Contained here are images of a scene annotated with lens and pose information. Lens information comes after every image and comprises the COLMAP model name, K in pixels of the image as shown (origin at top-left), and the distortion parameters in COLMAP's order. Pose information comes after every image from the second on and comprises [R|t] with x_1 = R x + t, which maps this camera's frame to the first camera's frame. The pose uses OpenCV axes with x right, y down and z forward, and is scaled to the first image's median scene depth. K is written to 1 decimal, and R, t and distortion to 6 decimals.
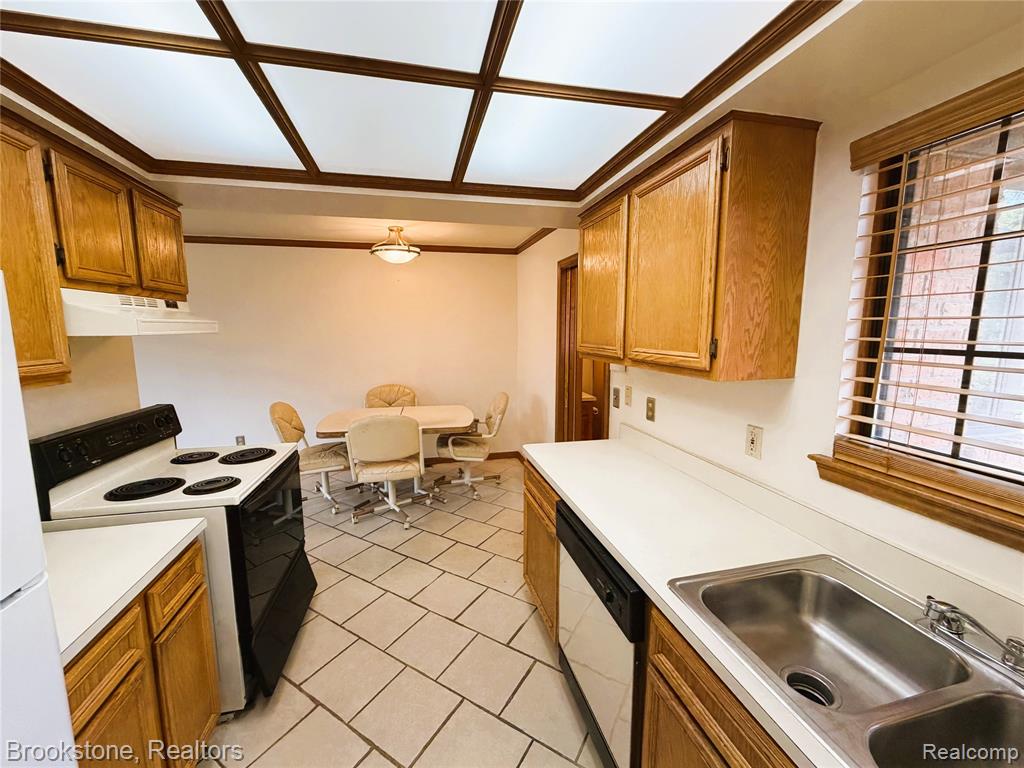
lens RADIAL K [[407.5, 0, 508.5], [0, 407.5, 381.9], [0, 0, 1]] dist [0.004211, 0.000301]
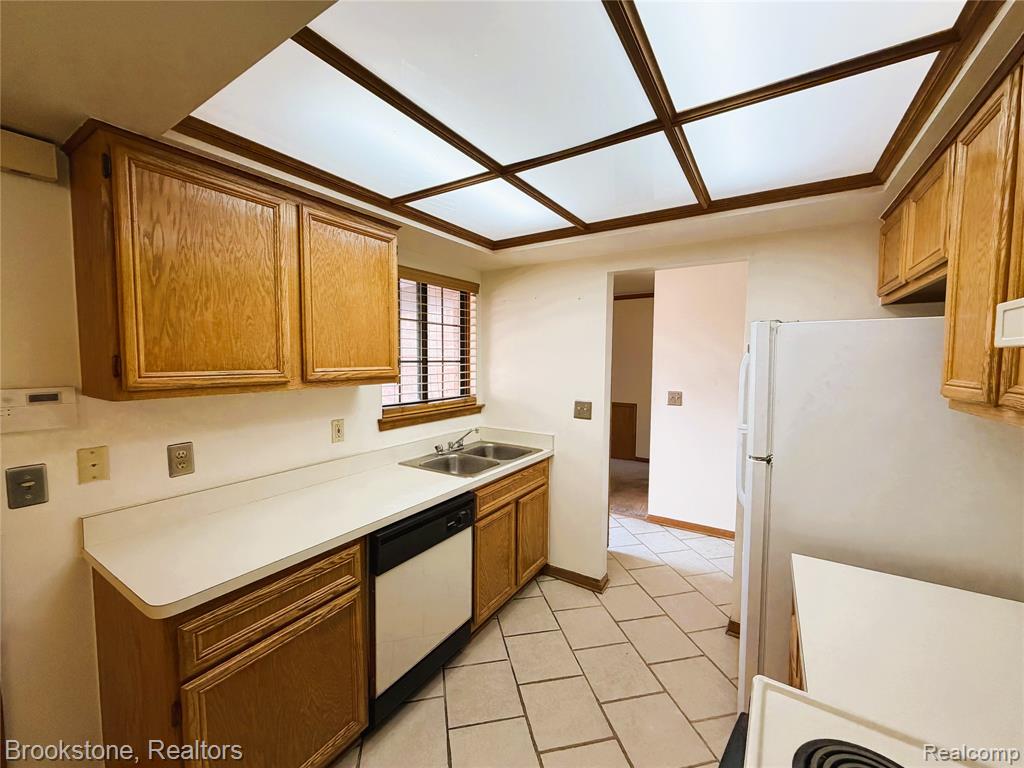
lens RADIAL K [[407.5, 0, 508.2], [0, 407.5, 384.9], [0, 0, 1]] dist [0.004211, 0.000301]
pose [[-0.702203, -0.042226, 0.710723, -0.799913], [0.092010, 0.984487, 0.149398, -0.165775], [-0.706006, 0.170301, -0.687425, 1.512586]]
